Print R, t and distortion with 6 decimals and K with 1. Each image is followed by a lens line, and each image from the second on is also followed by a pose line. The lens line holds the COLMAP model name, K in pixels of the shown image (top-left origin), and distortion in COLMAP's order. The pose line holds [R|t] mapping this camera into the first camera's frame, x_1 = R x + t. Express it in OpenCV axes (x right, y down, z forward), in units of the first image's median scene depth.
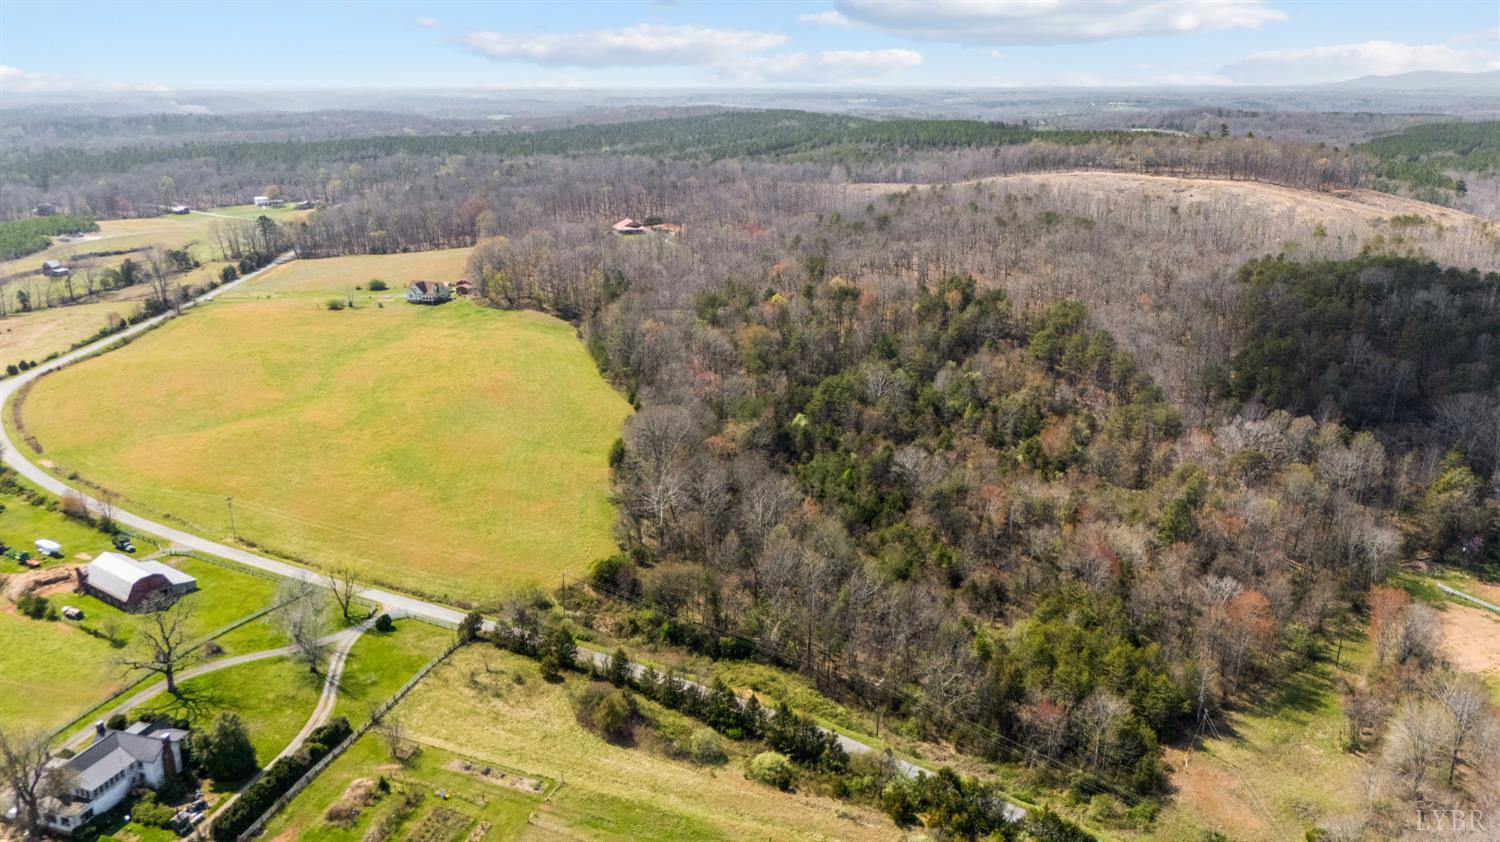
lens RADIAL K [[1092.2, 0, 750.0], [0, 1092.2, 421.0], [0, 0, 1]] dist [0.074496, -0.067302]
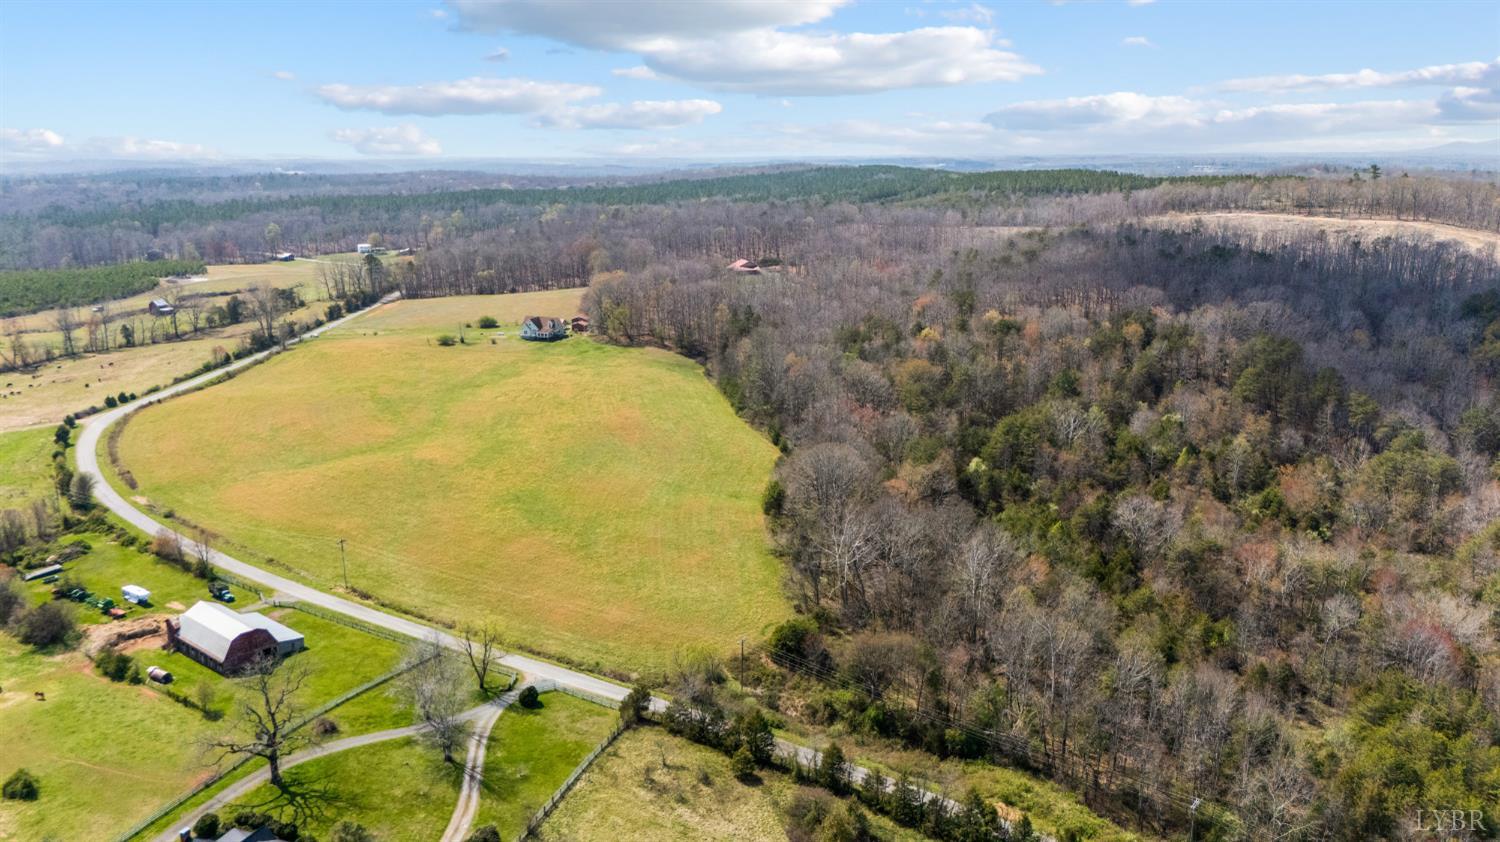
lens RADIAL K [[1092.2, 0, 750.0], [0, 1092.2, 421.0], [0, 0, 1]] dist [0.074496, -0.067302]
pose [[0.997656, 0.011354, -0.067484, -0.082034], [-0.015138, 0.998326, -0.055828, 0.016665], [0.066738, 0.056719, 0.996157, 0.137193]]
